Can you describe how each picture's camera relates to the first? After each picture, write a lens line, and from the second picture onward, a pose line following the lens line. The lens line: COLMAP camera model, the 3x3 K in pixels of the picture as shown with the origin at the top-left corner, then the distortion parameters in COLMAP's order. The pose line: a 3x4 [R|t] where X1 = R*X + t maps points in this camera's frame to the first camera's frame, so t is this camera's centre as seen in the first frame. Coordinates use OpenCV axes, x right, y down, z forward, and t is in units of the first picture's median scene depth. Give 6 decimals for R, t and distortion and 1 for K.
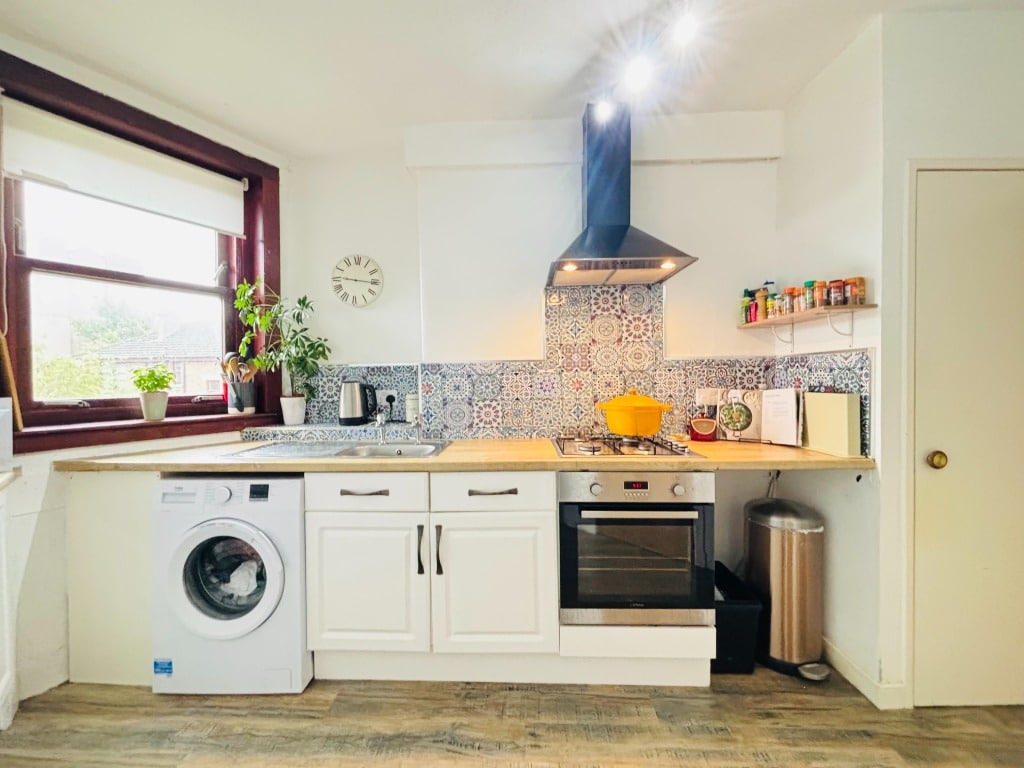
lens RADIAL K [[412.2, 0, 514.9], [0, 412.2, 382.9], [0, 0, 1]] dist [0.001694, -0.000987]
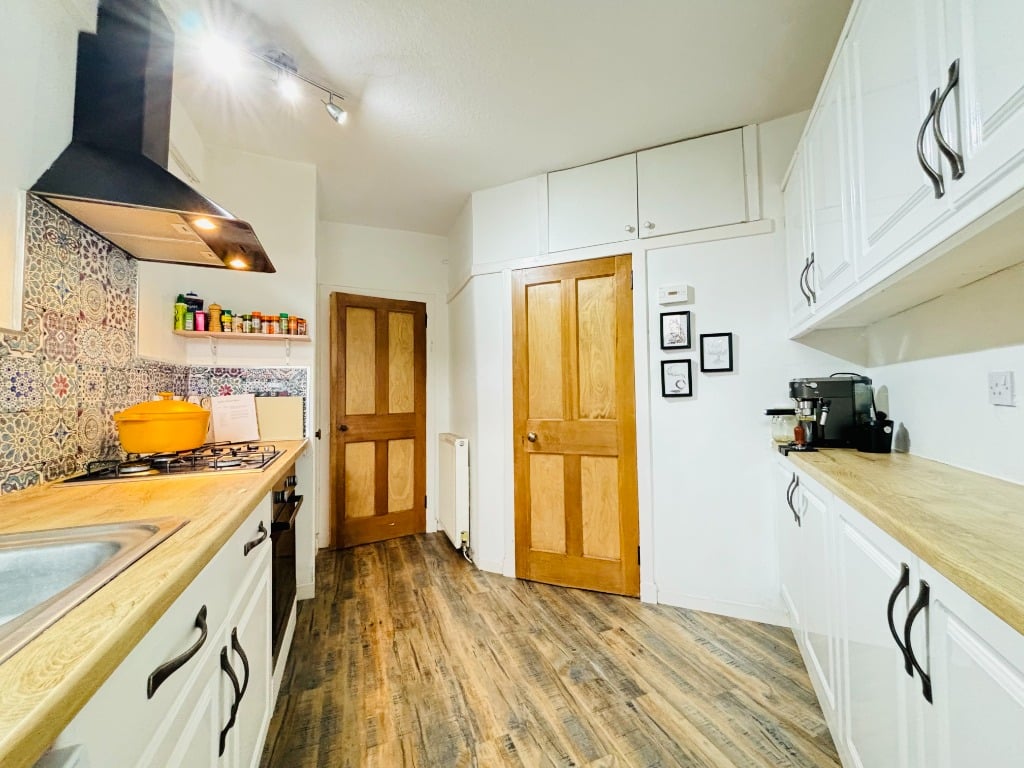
lens RADIAL K [[412.2, 0, 508.5], [0, 412.2, 382.7], [0, 0, 1]] dist [0.001694, -0.000987]
pose [[-0.391446, 0.046302, 0.919035, -0.623623], [0.028329, 0.998866, -0.038258, 0.040832], [-0.919765, 0.011059, -0.392314, 0.659868]]
